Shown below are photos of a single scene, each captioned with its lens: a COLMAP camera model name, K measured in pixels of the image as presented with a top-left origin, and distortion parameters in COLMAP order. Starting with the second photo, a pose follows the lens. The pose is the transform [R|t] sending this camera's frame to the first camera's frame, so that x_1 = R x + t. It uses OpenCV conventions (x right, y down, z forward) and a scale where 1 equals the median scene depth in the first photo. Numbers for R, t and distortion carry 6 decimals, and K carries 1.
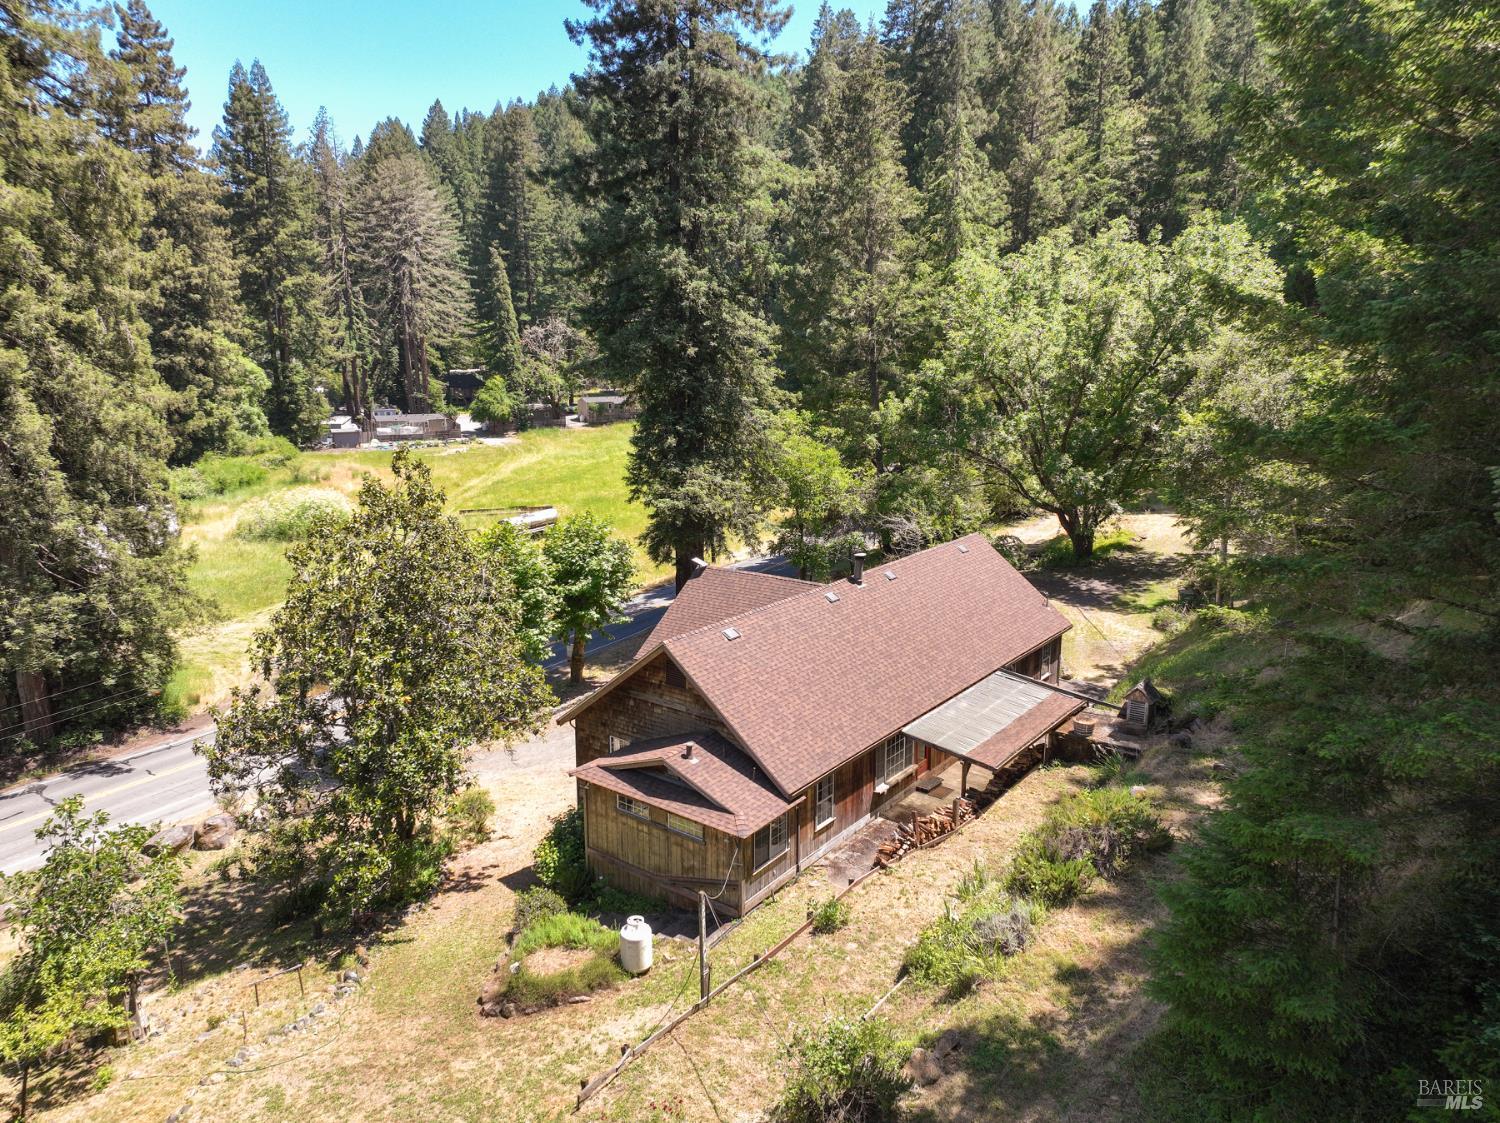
lens RADIAL K [[1045.8, 0, 745.7], [0, 1045.8, 562.7], [0, 0, 1]] dist [0.003260, 0.002345]
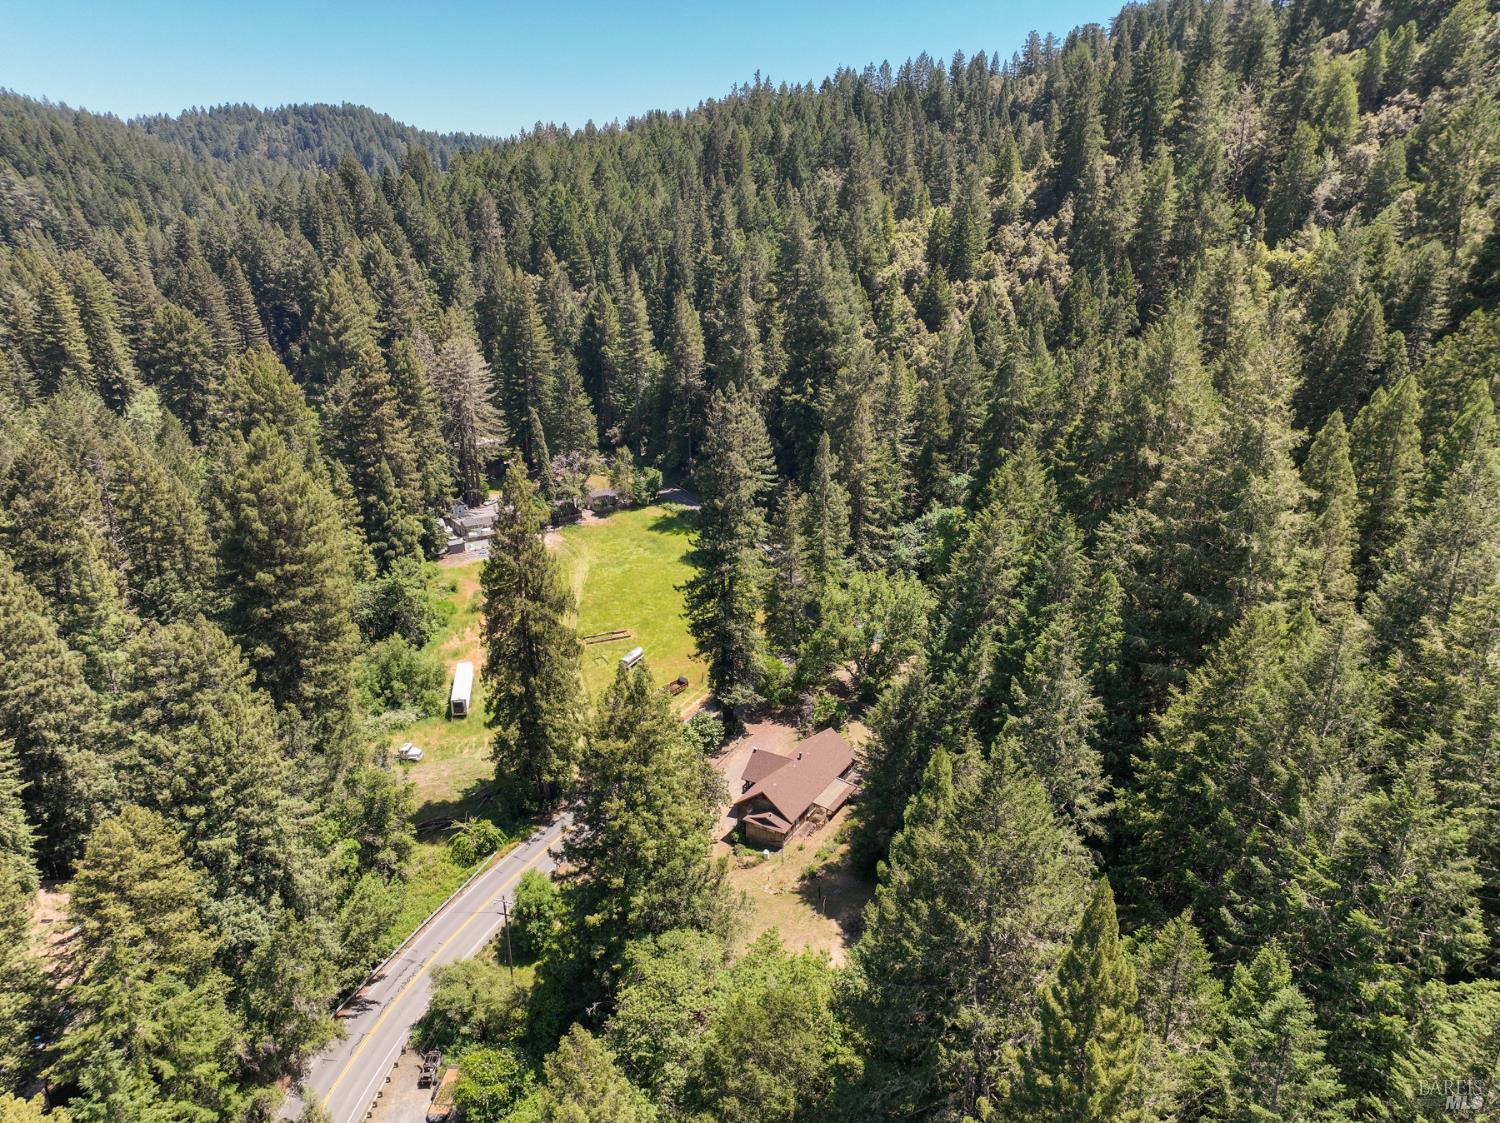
lens RADIAL K [[1045.8, 0, 752.9], [0, 1045.8, 560.0], [0, 0, 1]] dist [0.003260, 0.002345]
pose [[0.992930, -0.043717, 0.110361, -0.621215], [0.030881, 0.992833, 0.115449, -1.564258], [-0.114617, -0.111224, 0.987164, -3.668382]]
